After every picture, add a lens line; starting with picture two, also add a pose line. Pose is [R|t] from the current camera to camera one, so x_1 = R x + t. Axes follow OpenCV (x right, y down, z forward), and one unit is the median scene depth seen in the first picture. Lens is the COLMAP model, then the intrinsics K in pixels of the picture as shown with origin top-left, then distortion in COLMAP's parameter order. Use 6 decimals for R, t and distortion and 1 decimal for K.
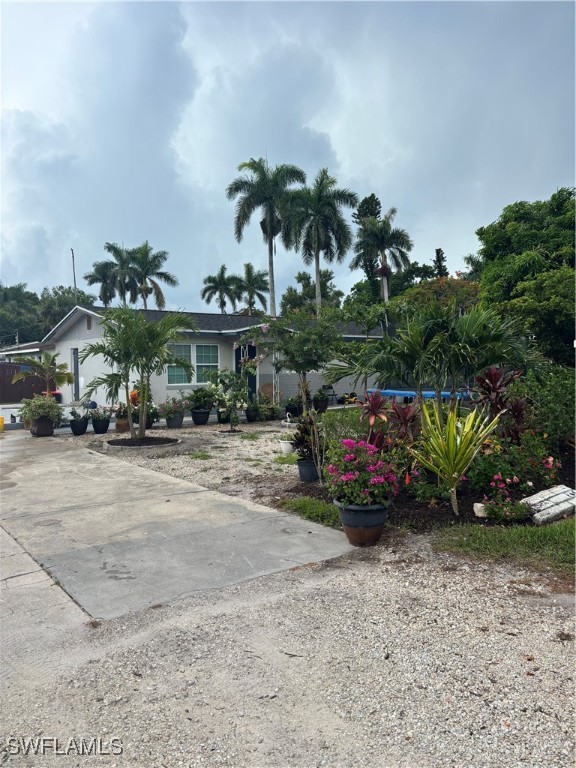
lens RADIAL K [[581.3, 0, 288.0], [0, 581.3, 384.0], [0, 0, 1]] dist [0.056624, -0.002250]
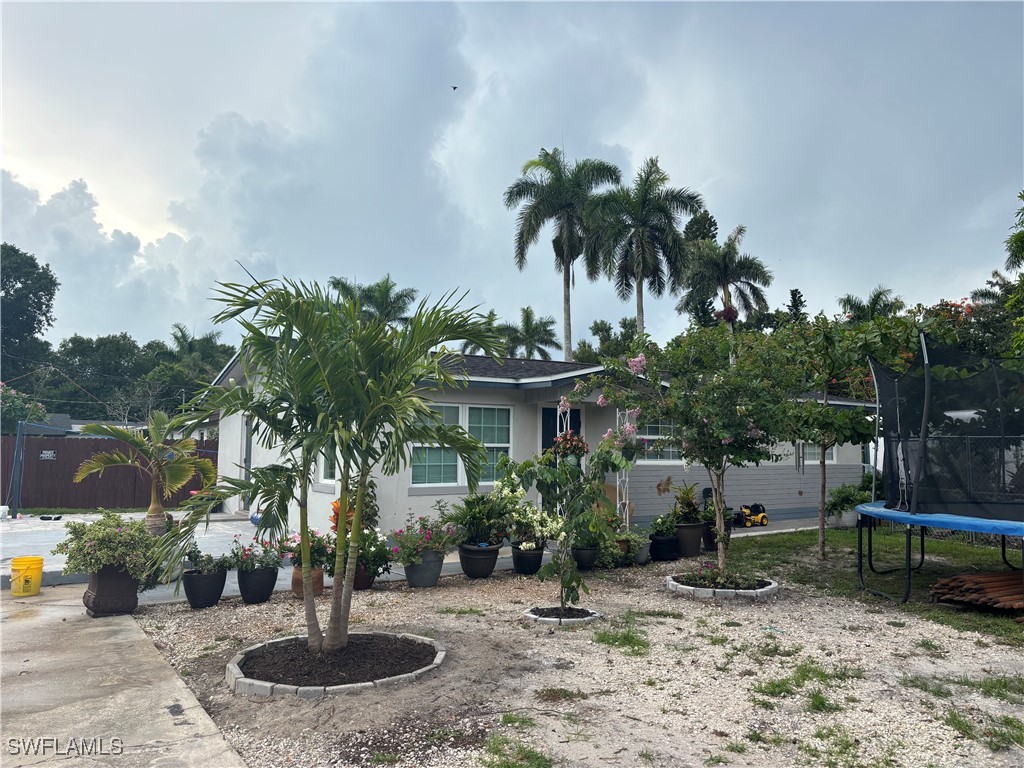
lens RADIAL K [[775.1, 0, 533.7], [0, 775.1, 382.4], [0, 0, 1]] dist [0.056624, -0.002250]
pose [[0.998813, 0.012245, -0.047154, -0.024982], [-0.017752, 0.992830, -0.118206, -0.003377], [0.045368, 0.118903, 0.991869, 0.117412]]
